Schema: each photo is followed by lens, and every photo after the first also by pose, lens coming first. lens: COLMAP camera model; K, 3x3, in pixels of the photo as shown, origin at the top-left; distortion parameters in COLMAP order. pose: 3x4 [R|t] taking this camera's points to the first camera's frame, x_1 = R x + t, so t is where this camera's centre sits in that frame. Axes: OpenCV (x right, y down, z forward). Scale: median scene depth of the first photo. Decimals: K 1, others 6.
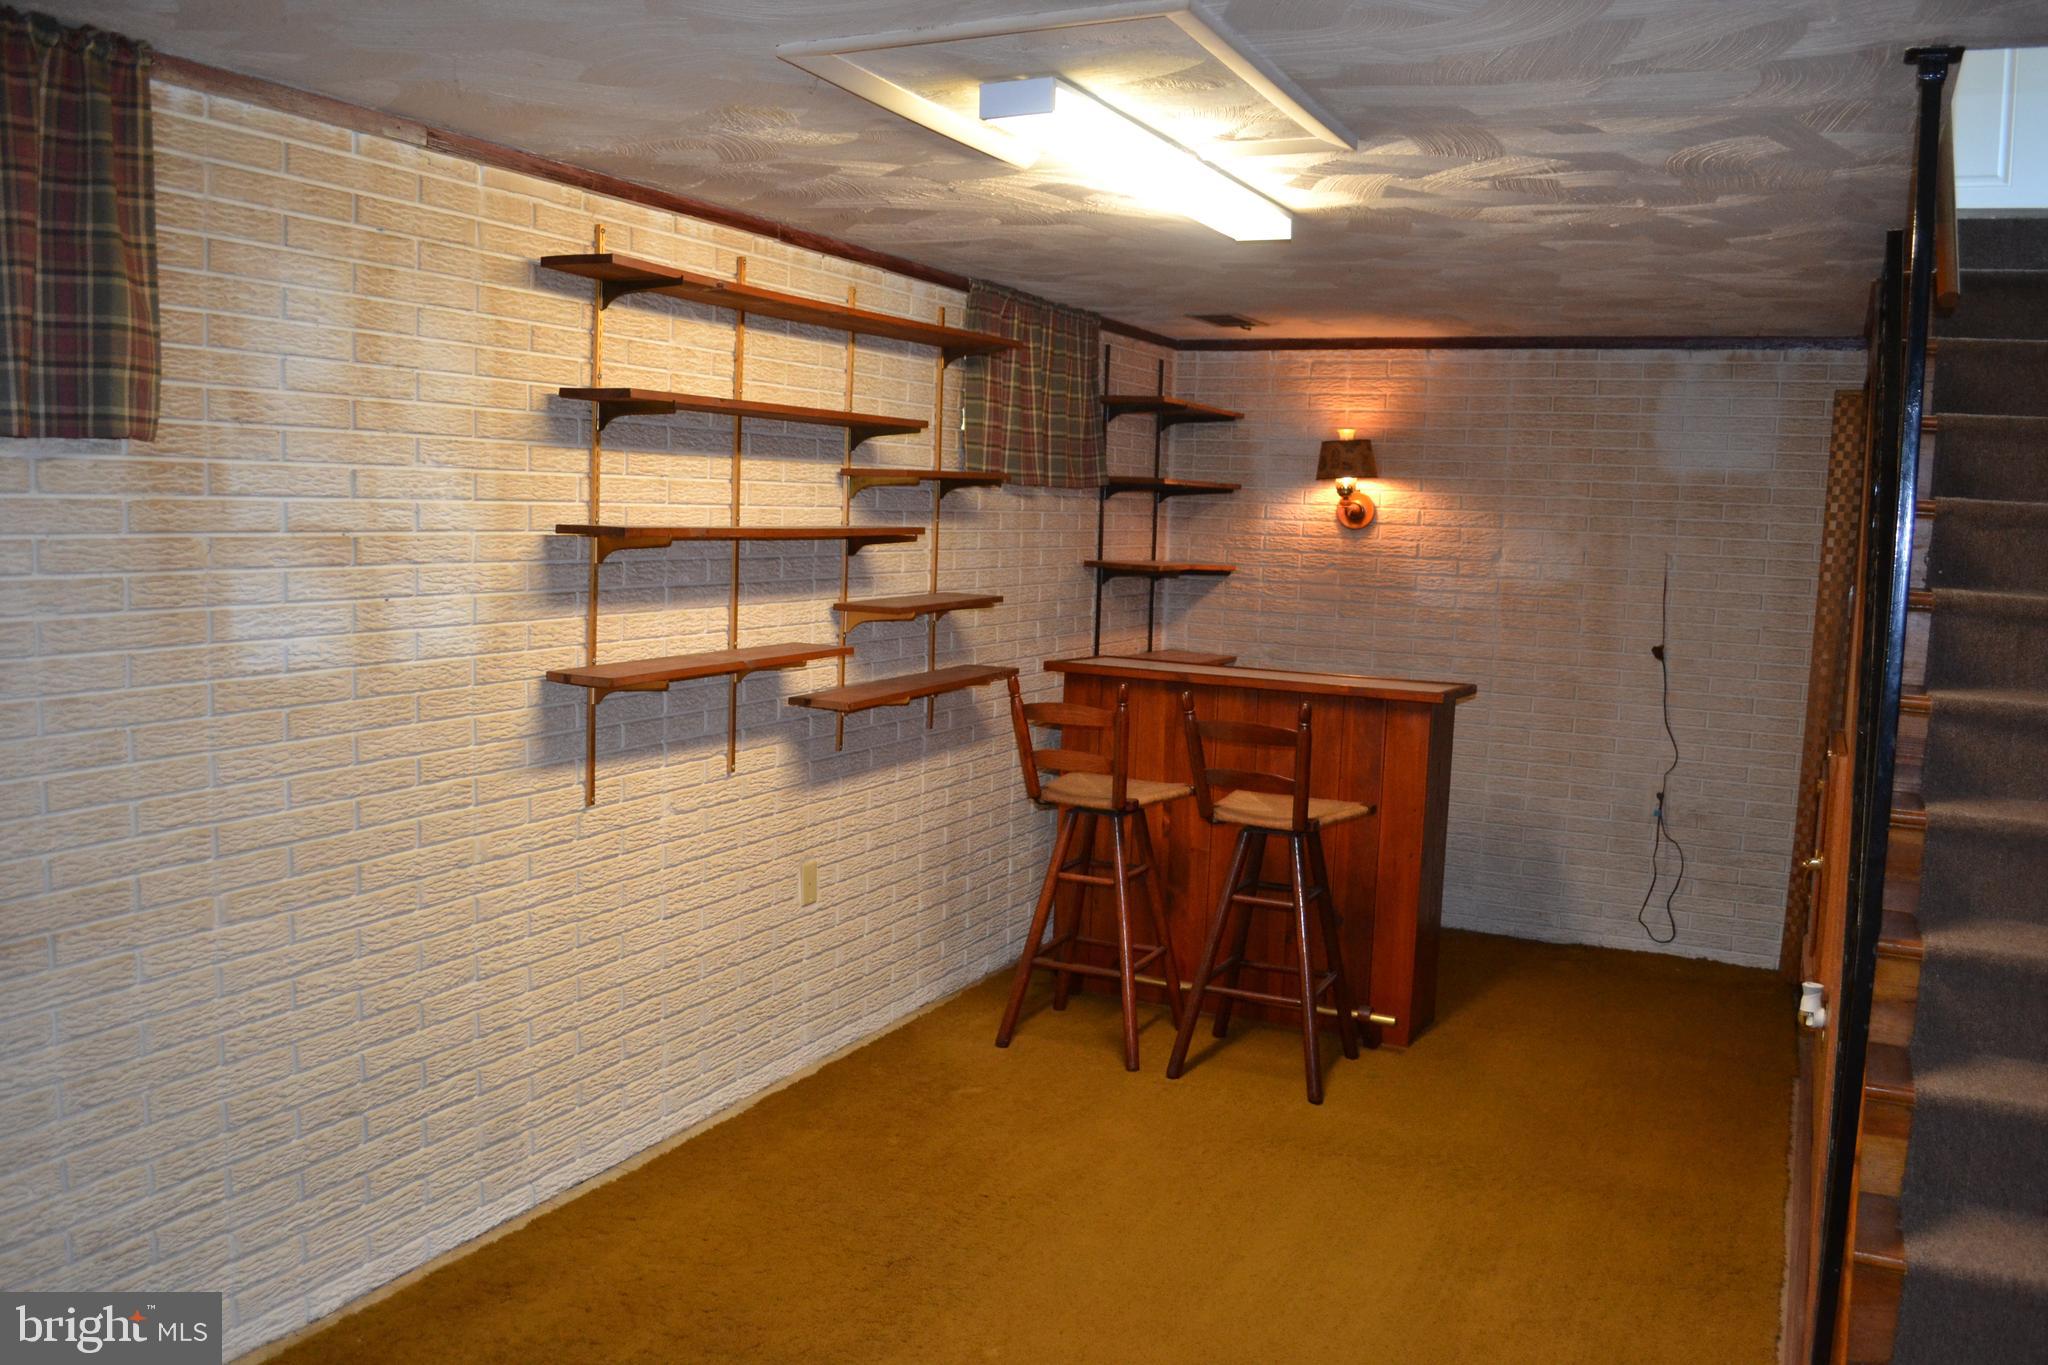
lens RADIAL K [[1633.3, 0, 1029.4], [0, 1633.3, 694.9], [0, 0, 1]] dist [-0.081391, 0.010445]
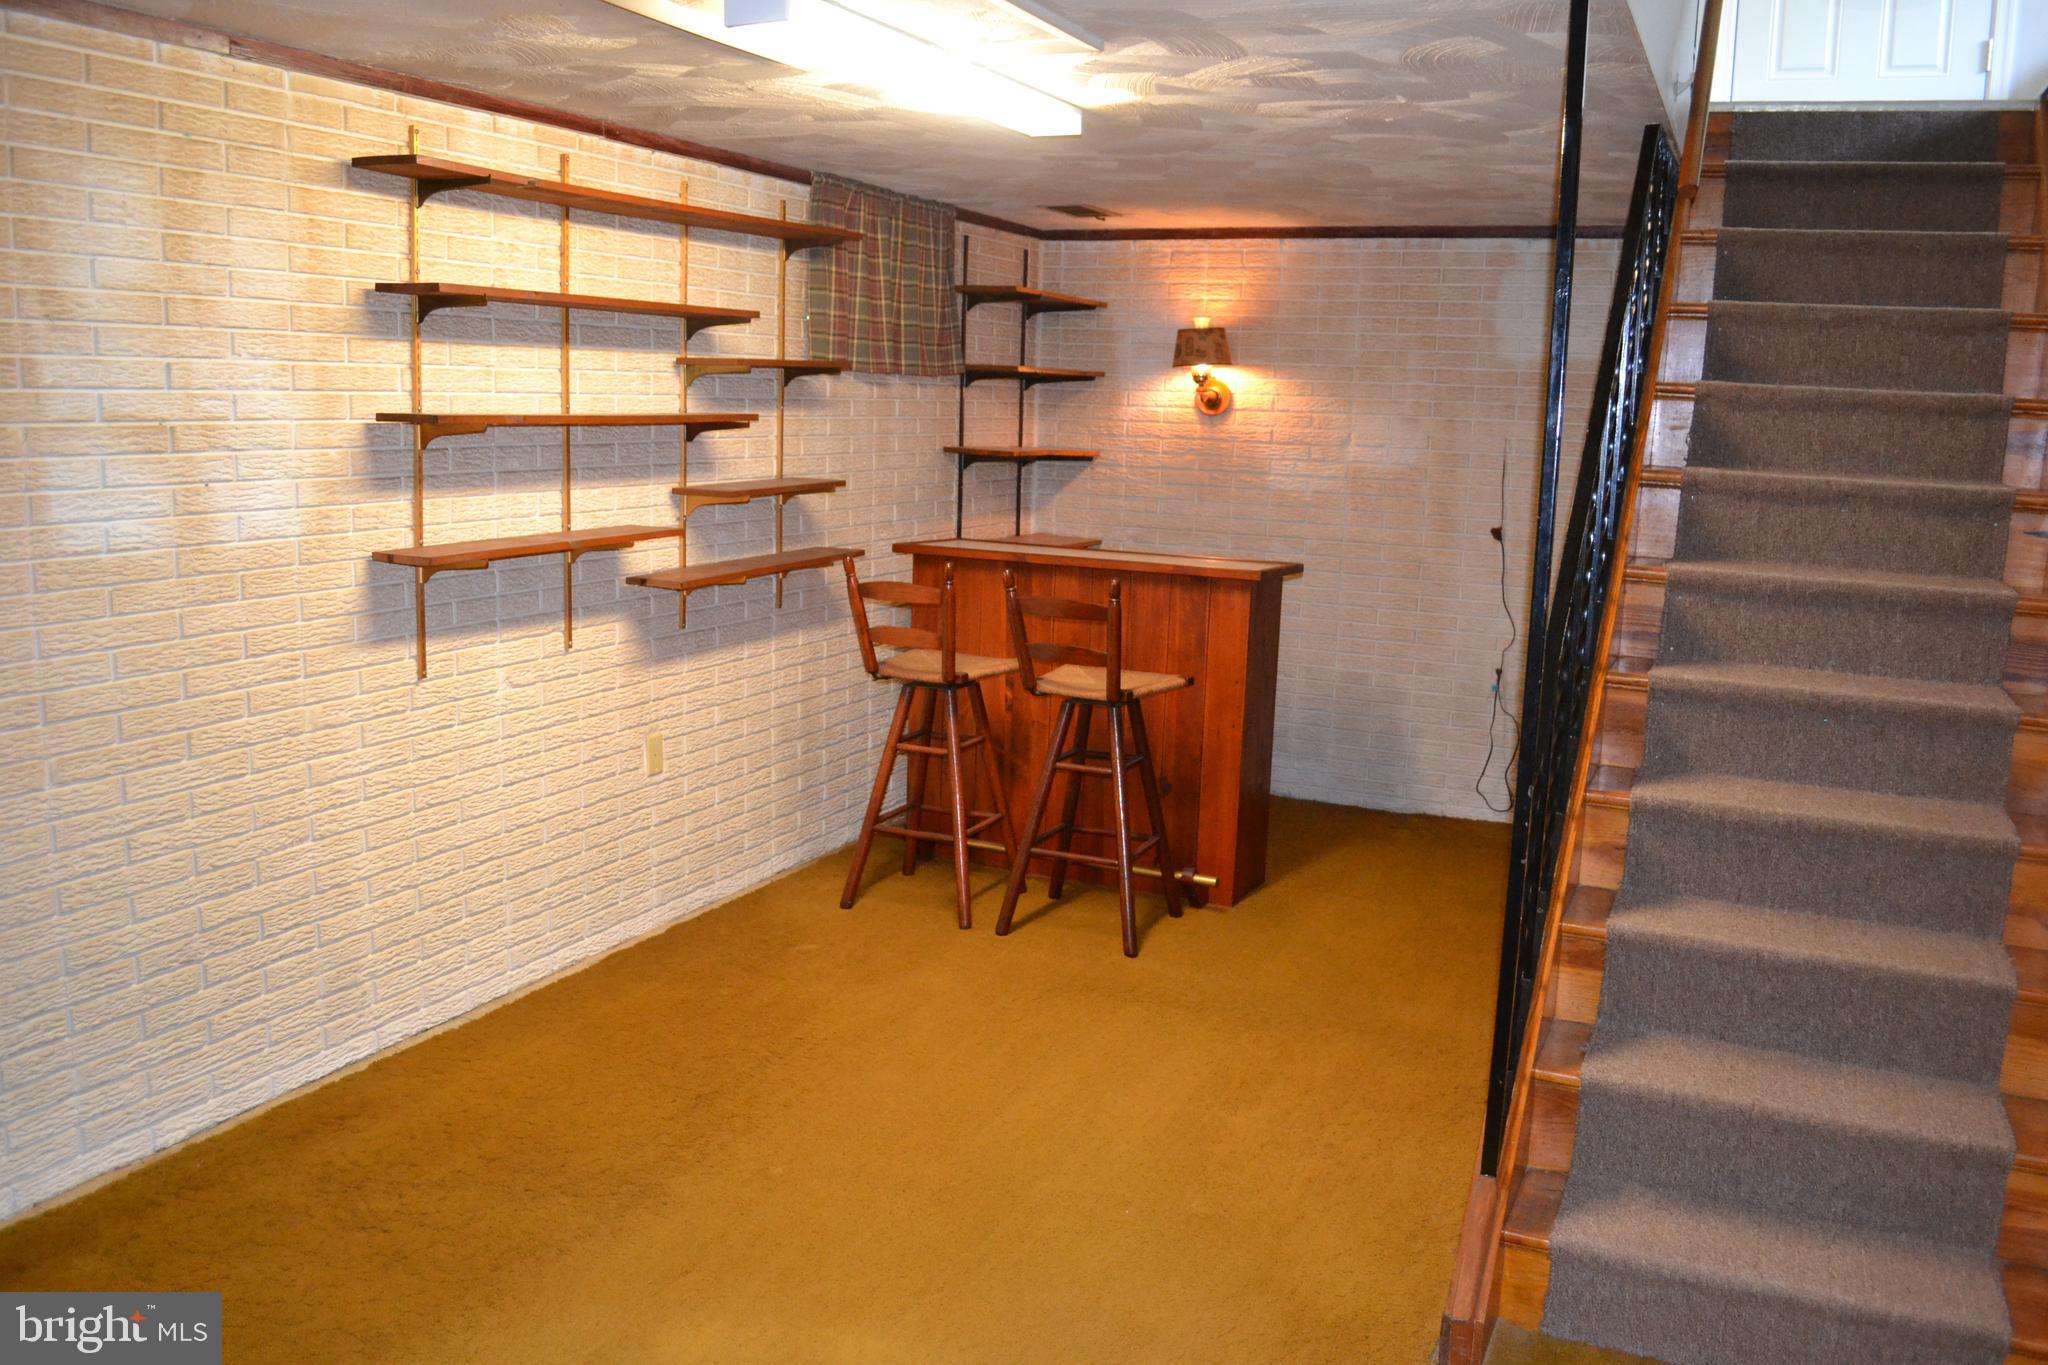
lens RADIAL K [[1633.3, 0, 1030.4], [0, 1633.3, 694.8], [0, 0, 1]] dist [-0.081391, 0.010445]
pose [[0.999716, -0.007041, 0.022778, 0.102202], [0.005532, 0.997828, 0.065638, 0.011166], [-0.023191, -0.065493, 0.997583, -0.065805]]
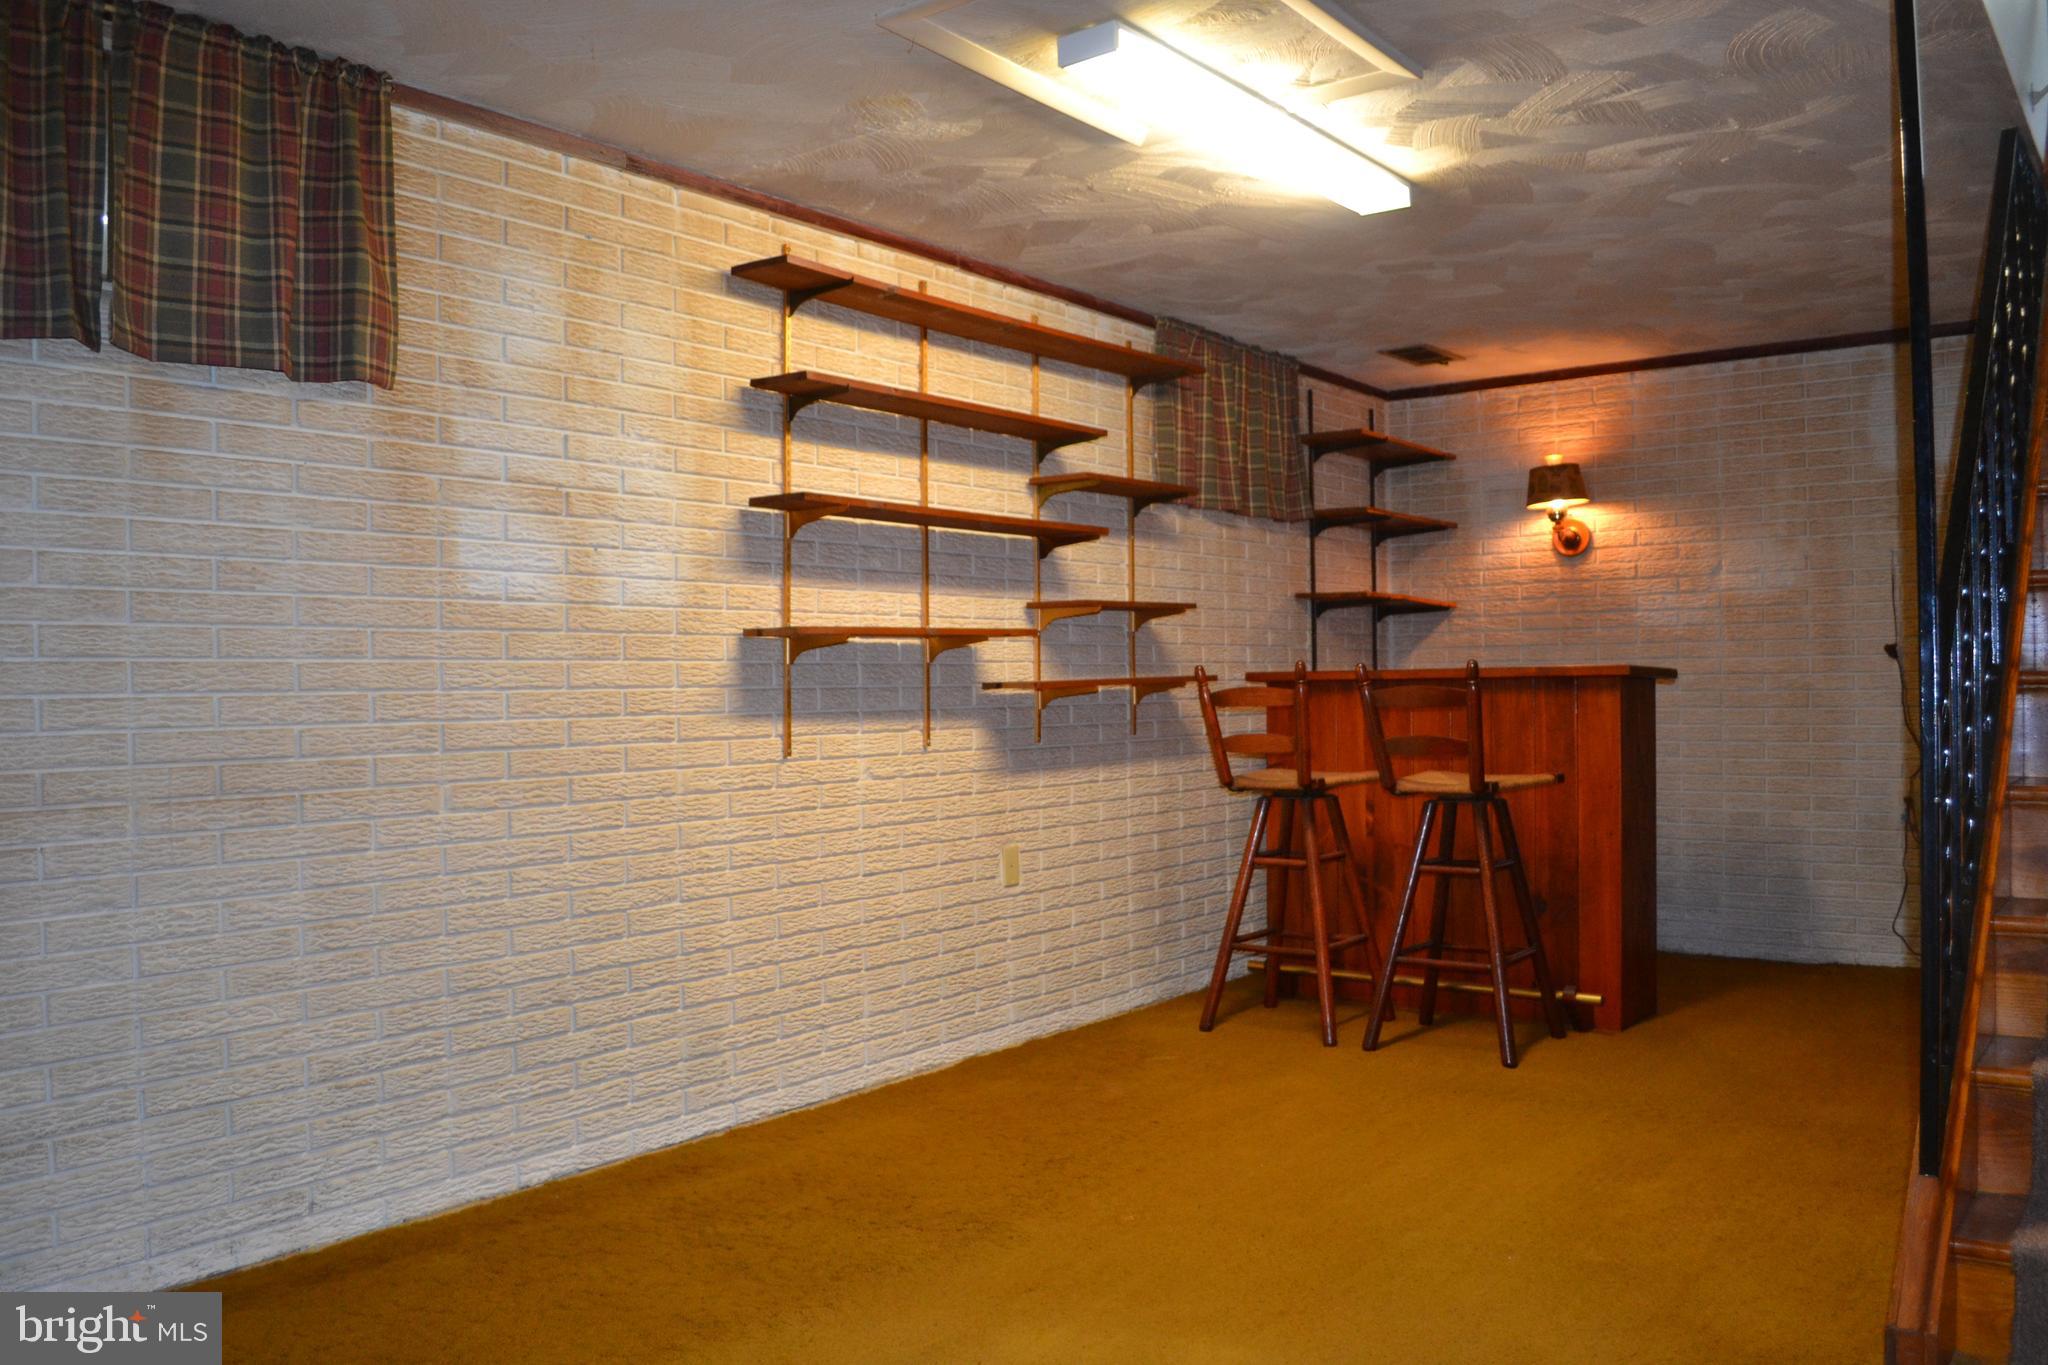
lens RADIAL K [[1633.3, 0, 1034.1], [0, 1633.3, 698.9], [0, 0, 1]] dist [-0.081391, 0.010445]
pose [[0.979976, -0.046200, -0.193684, 0.109085], [0.024254, 0.993163, -0.114185, 0.156706], [0.197635, 0.107201, 0.974396, -0.052160]]
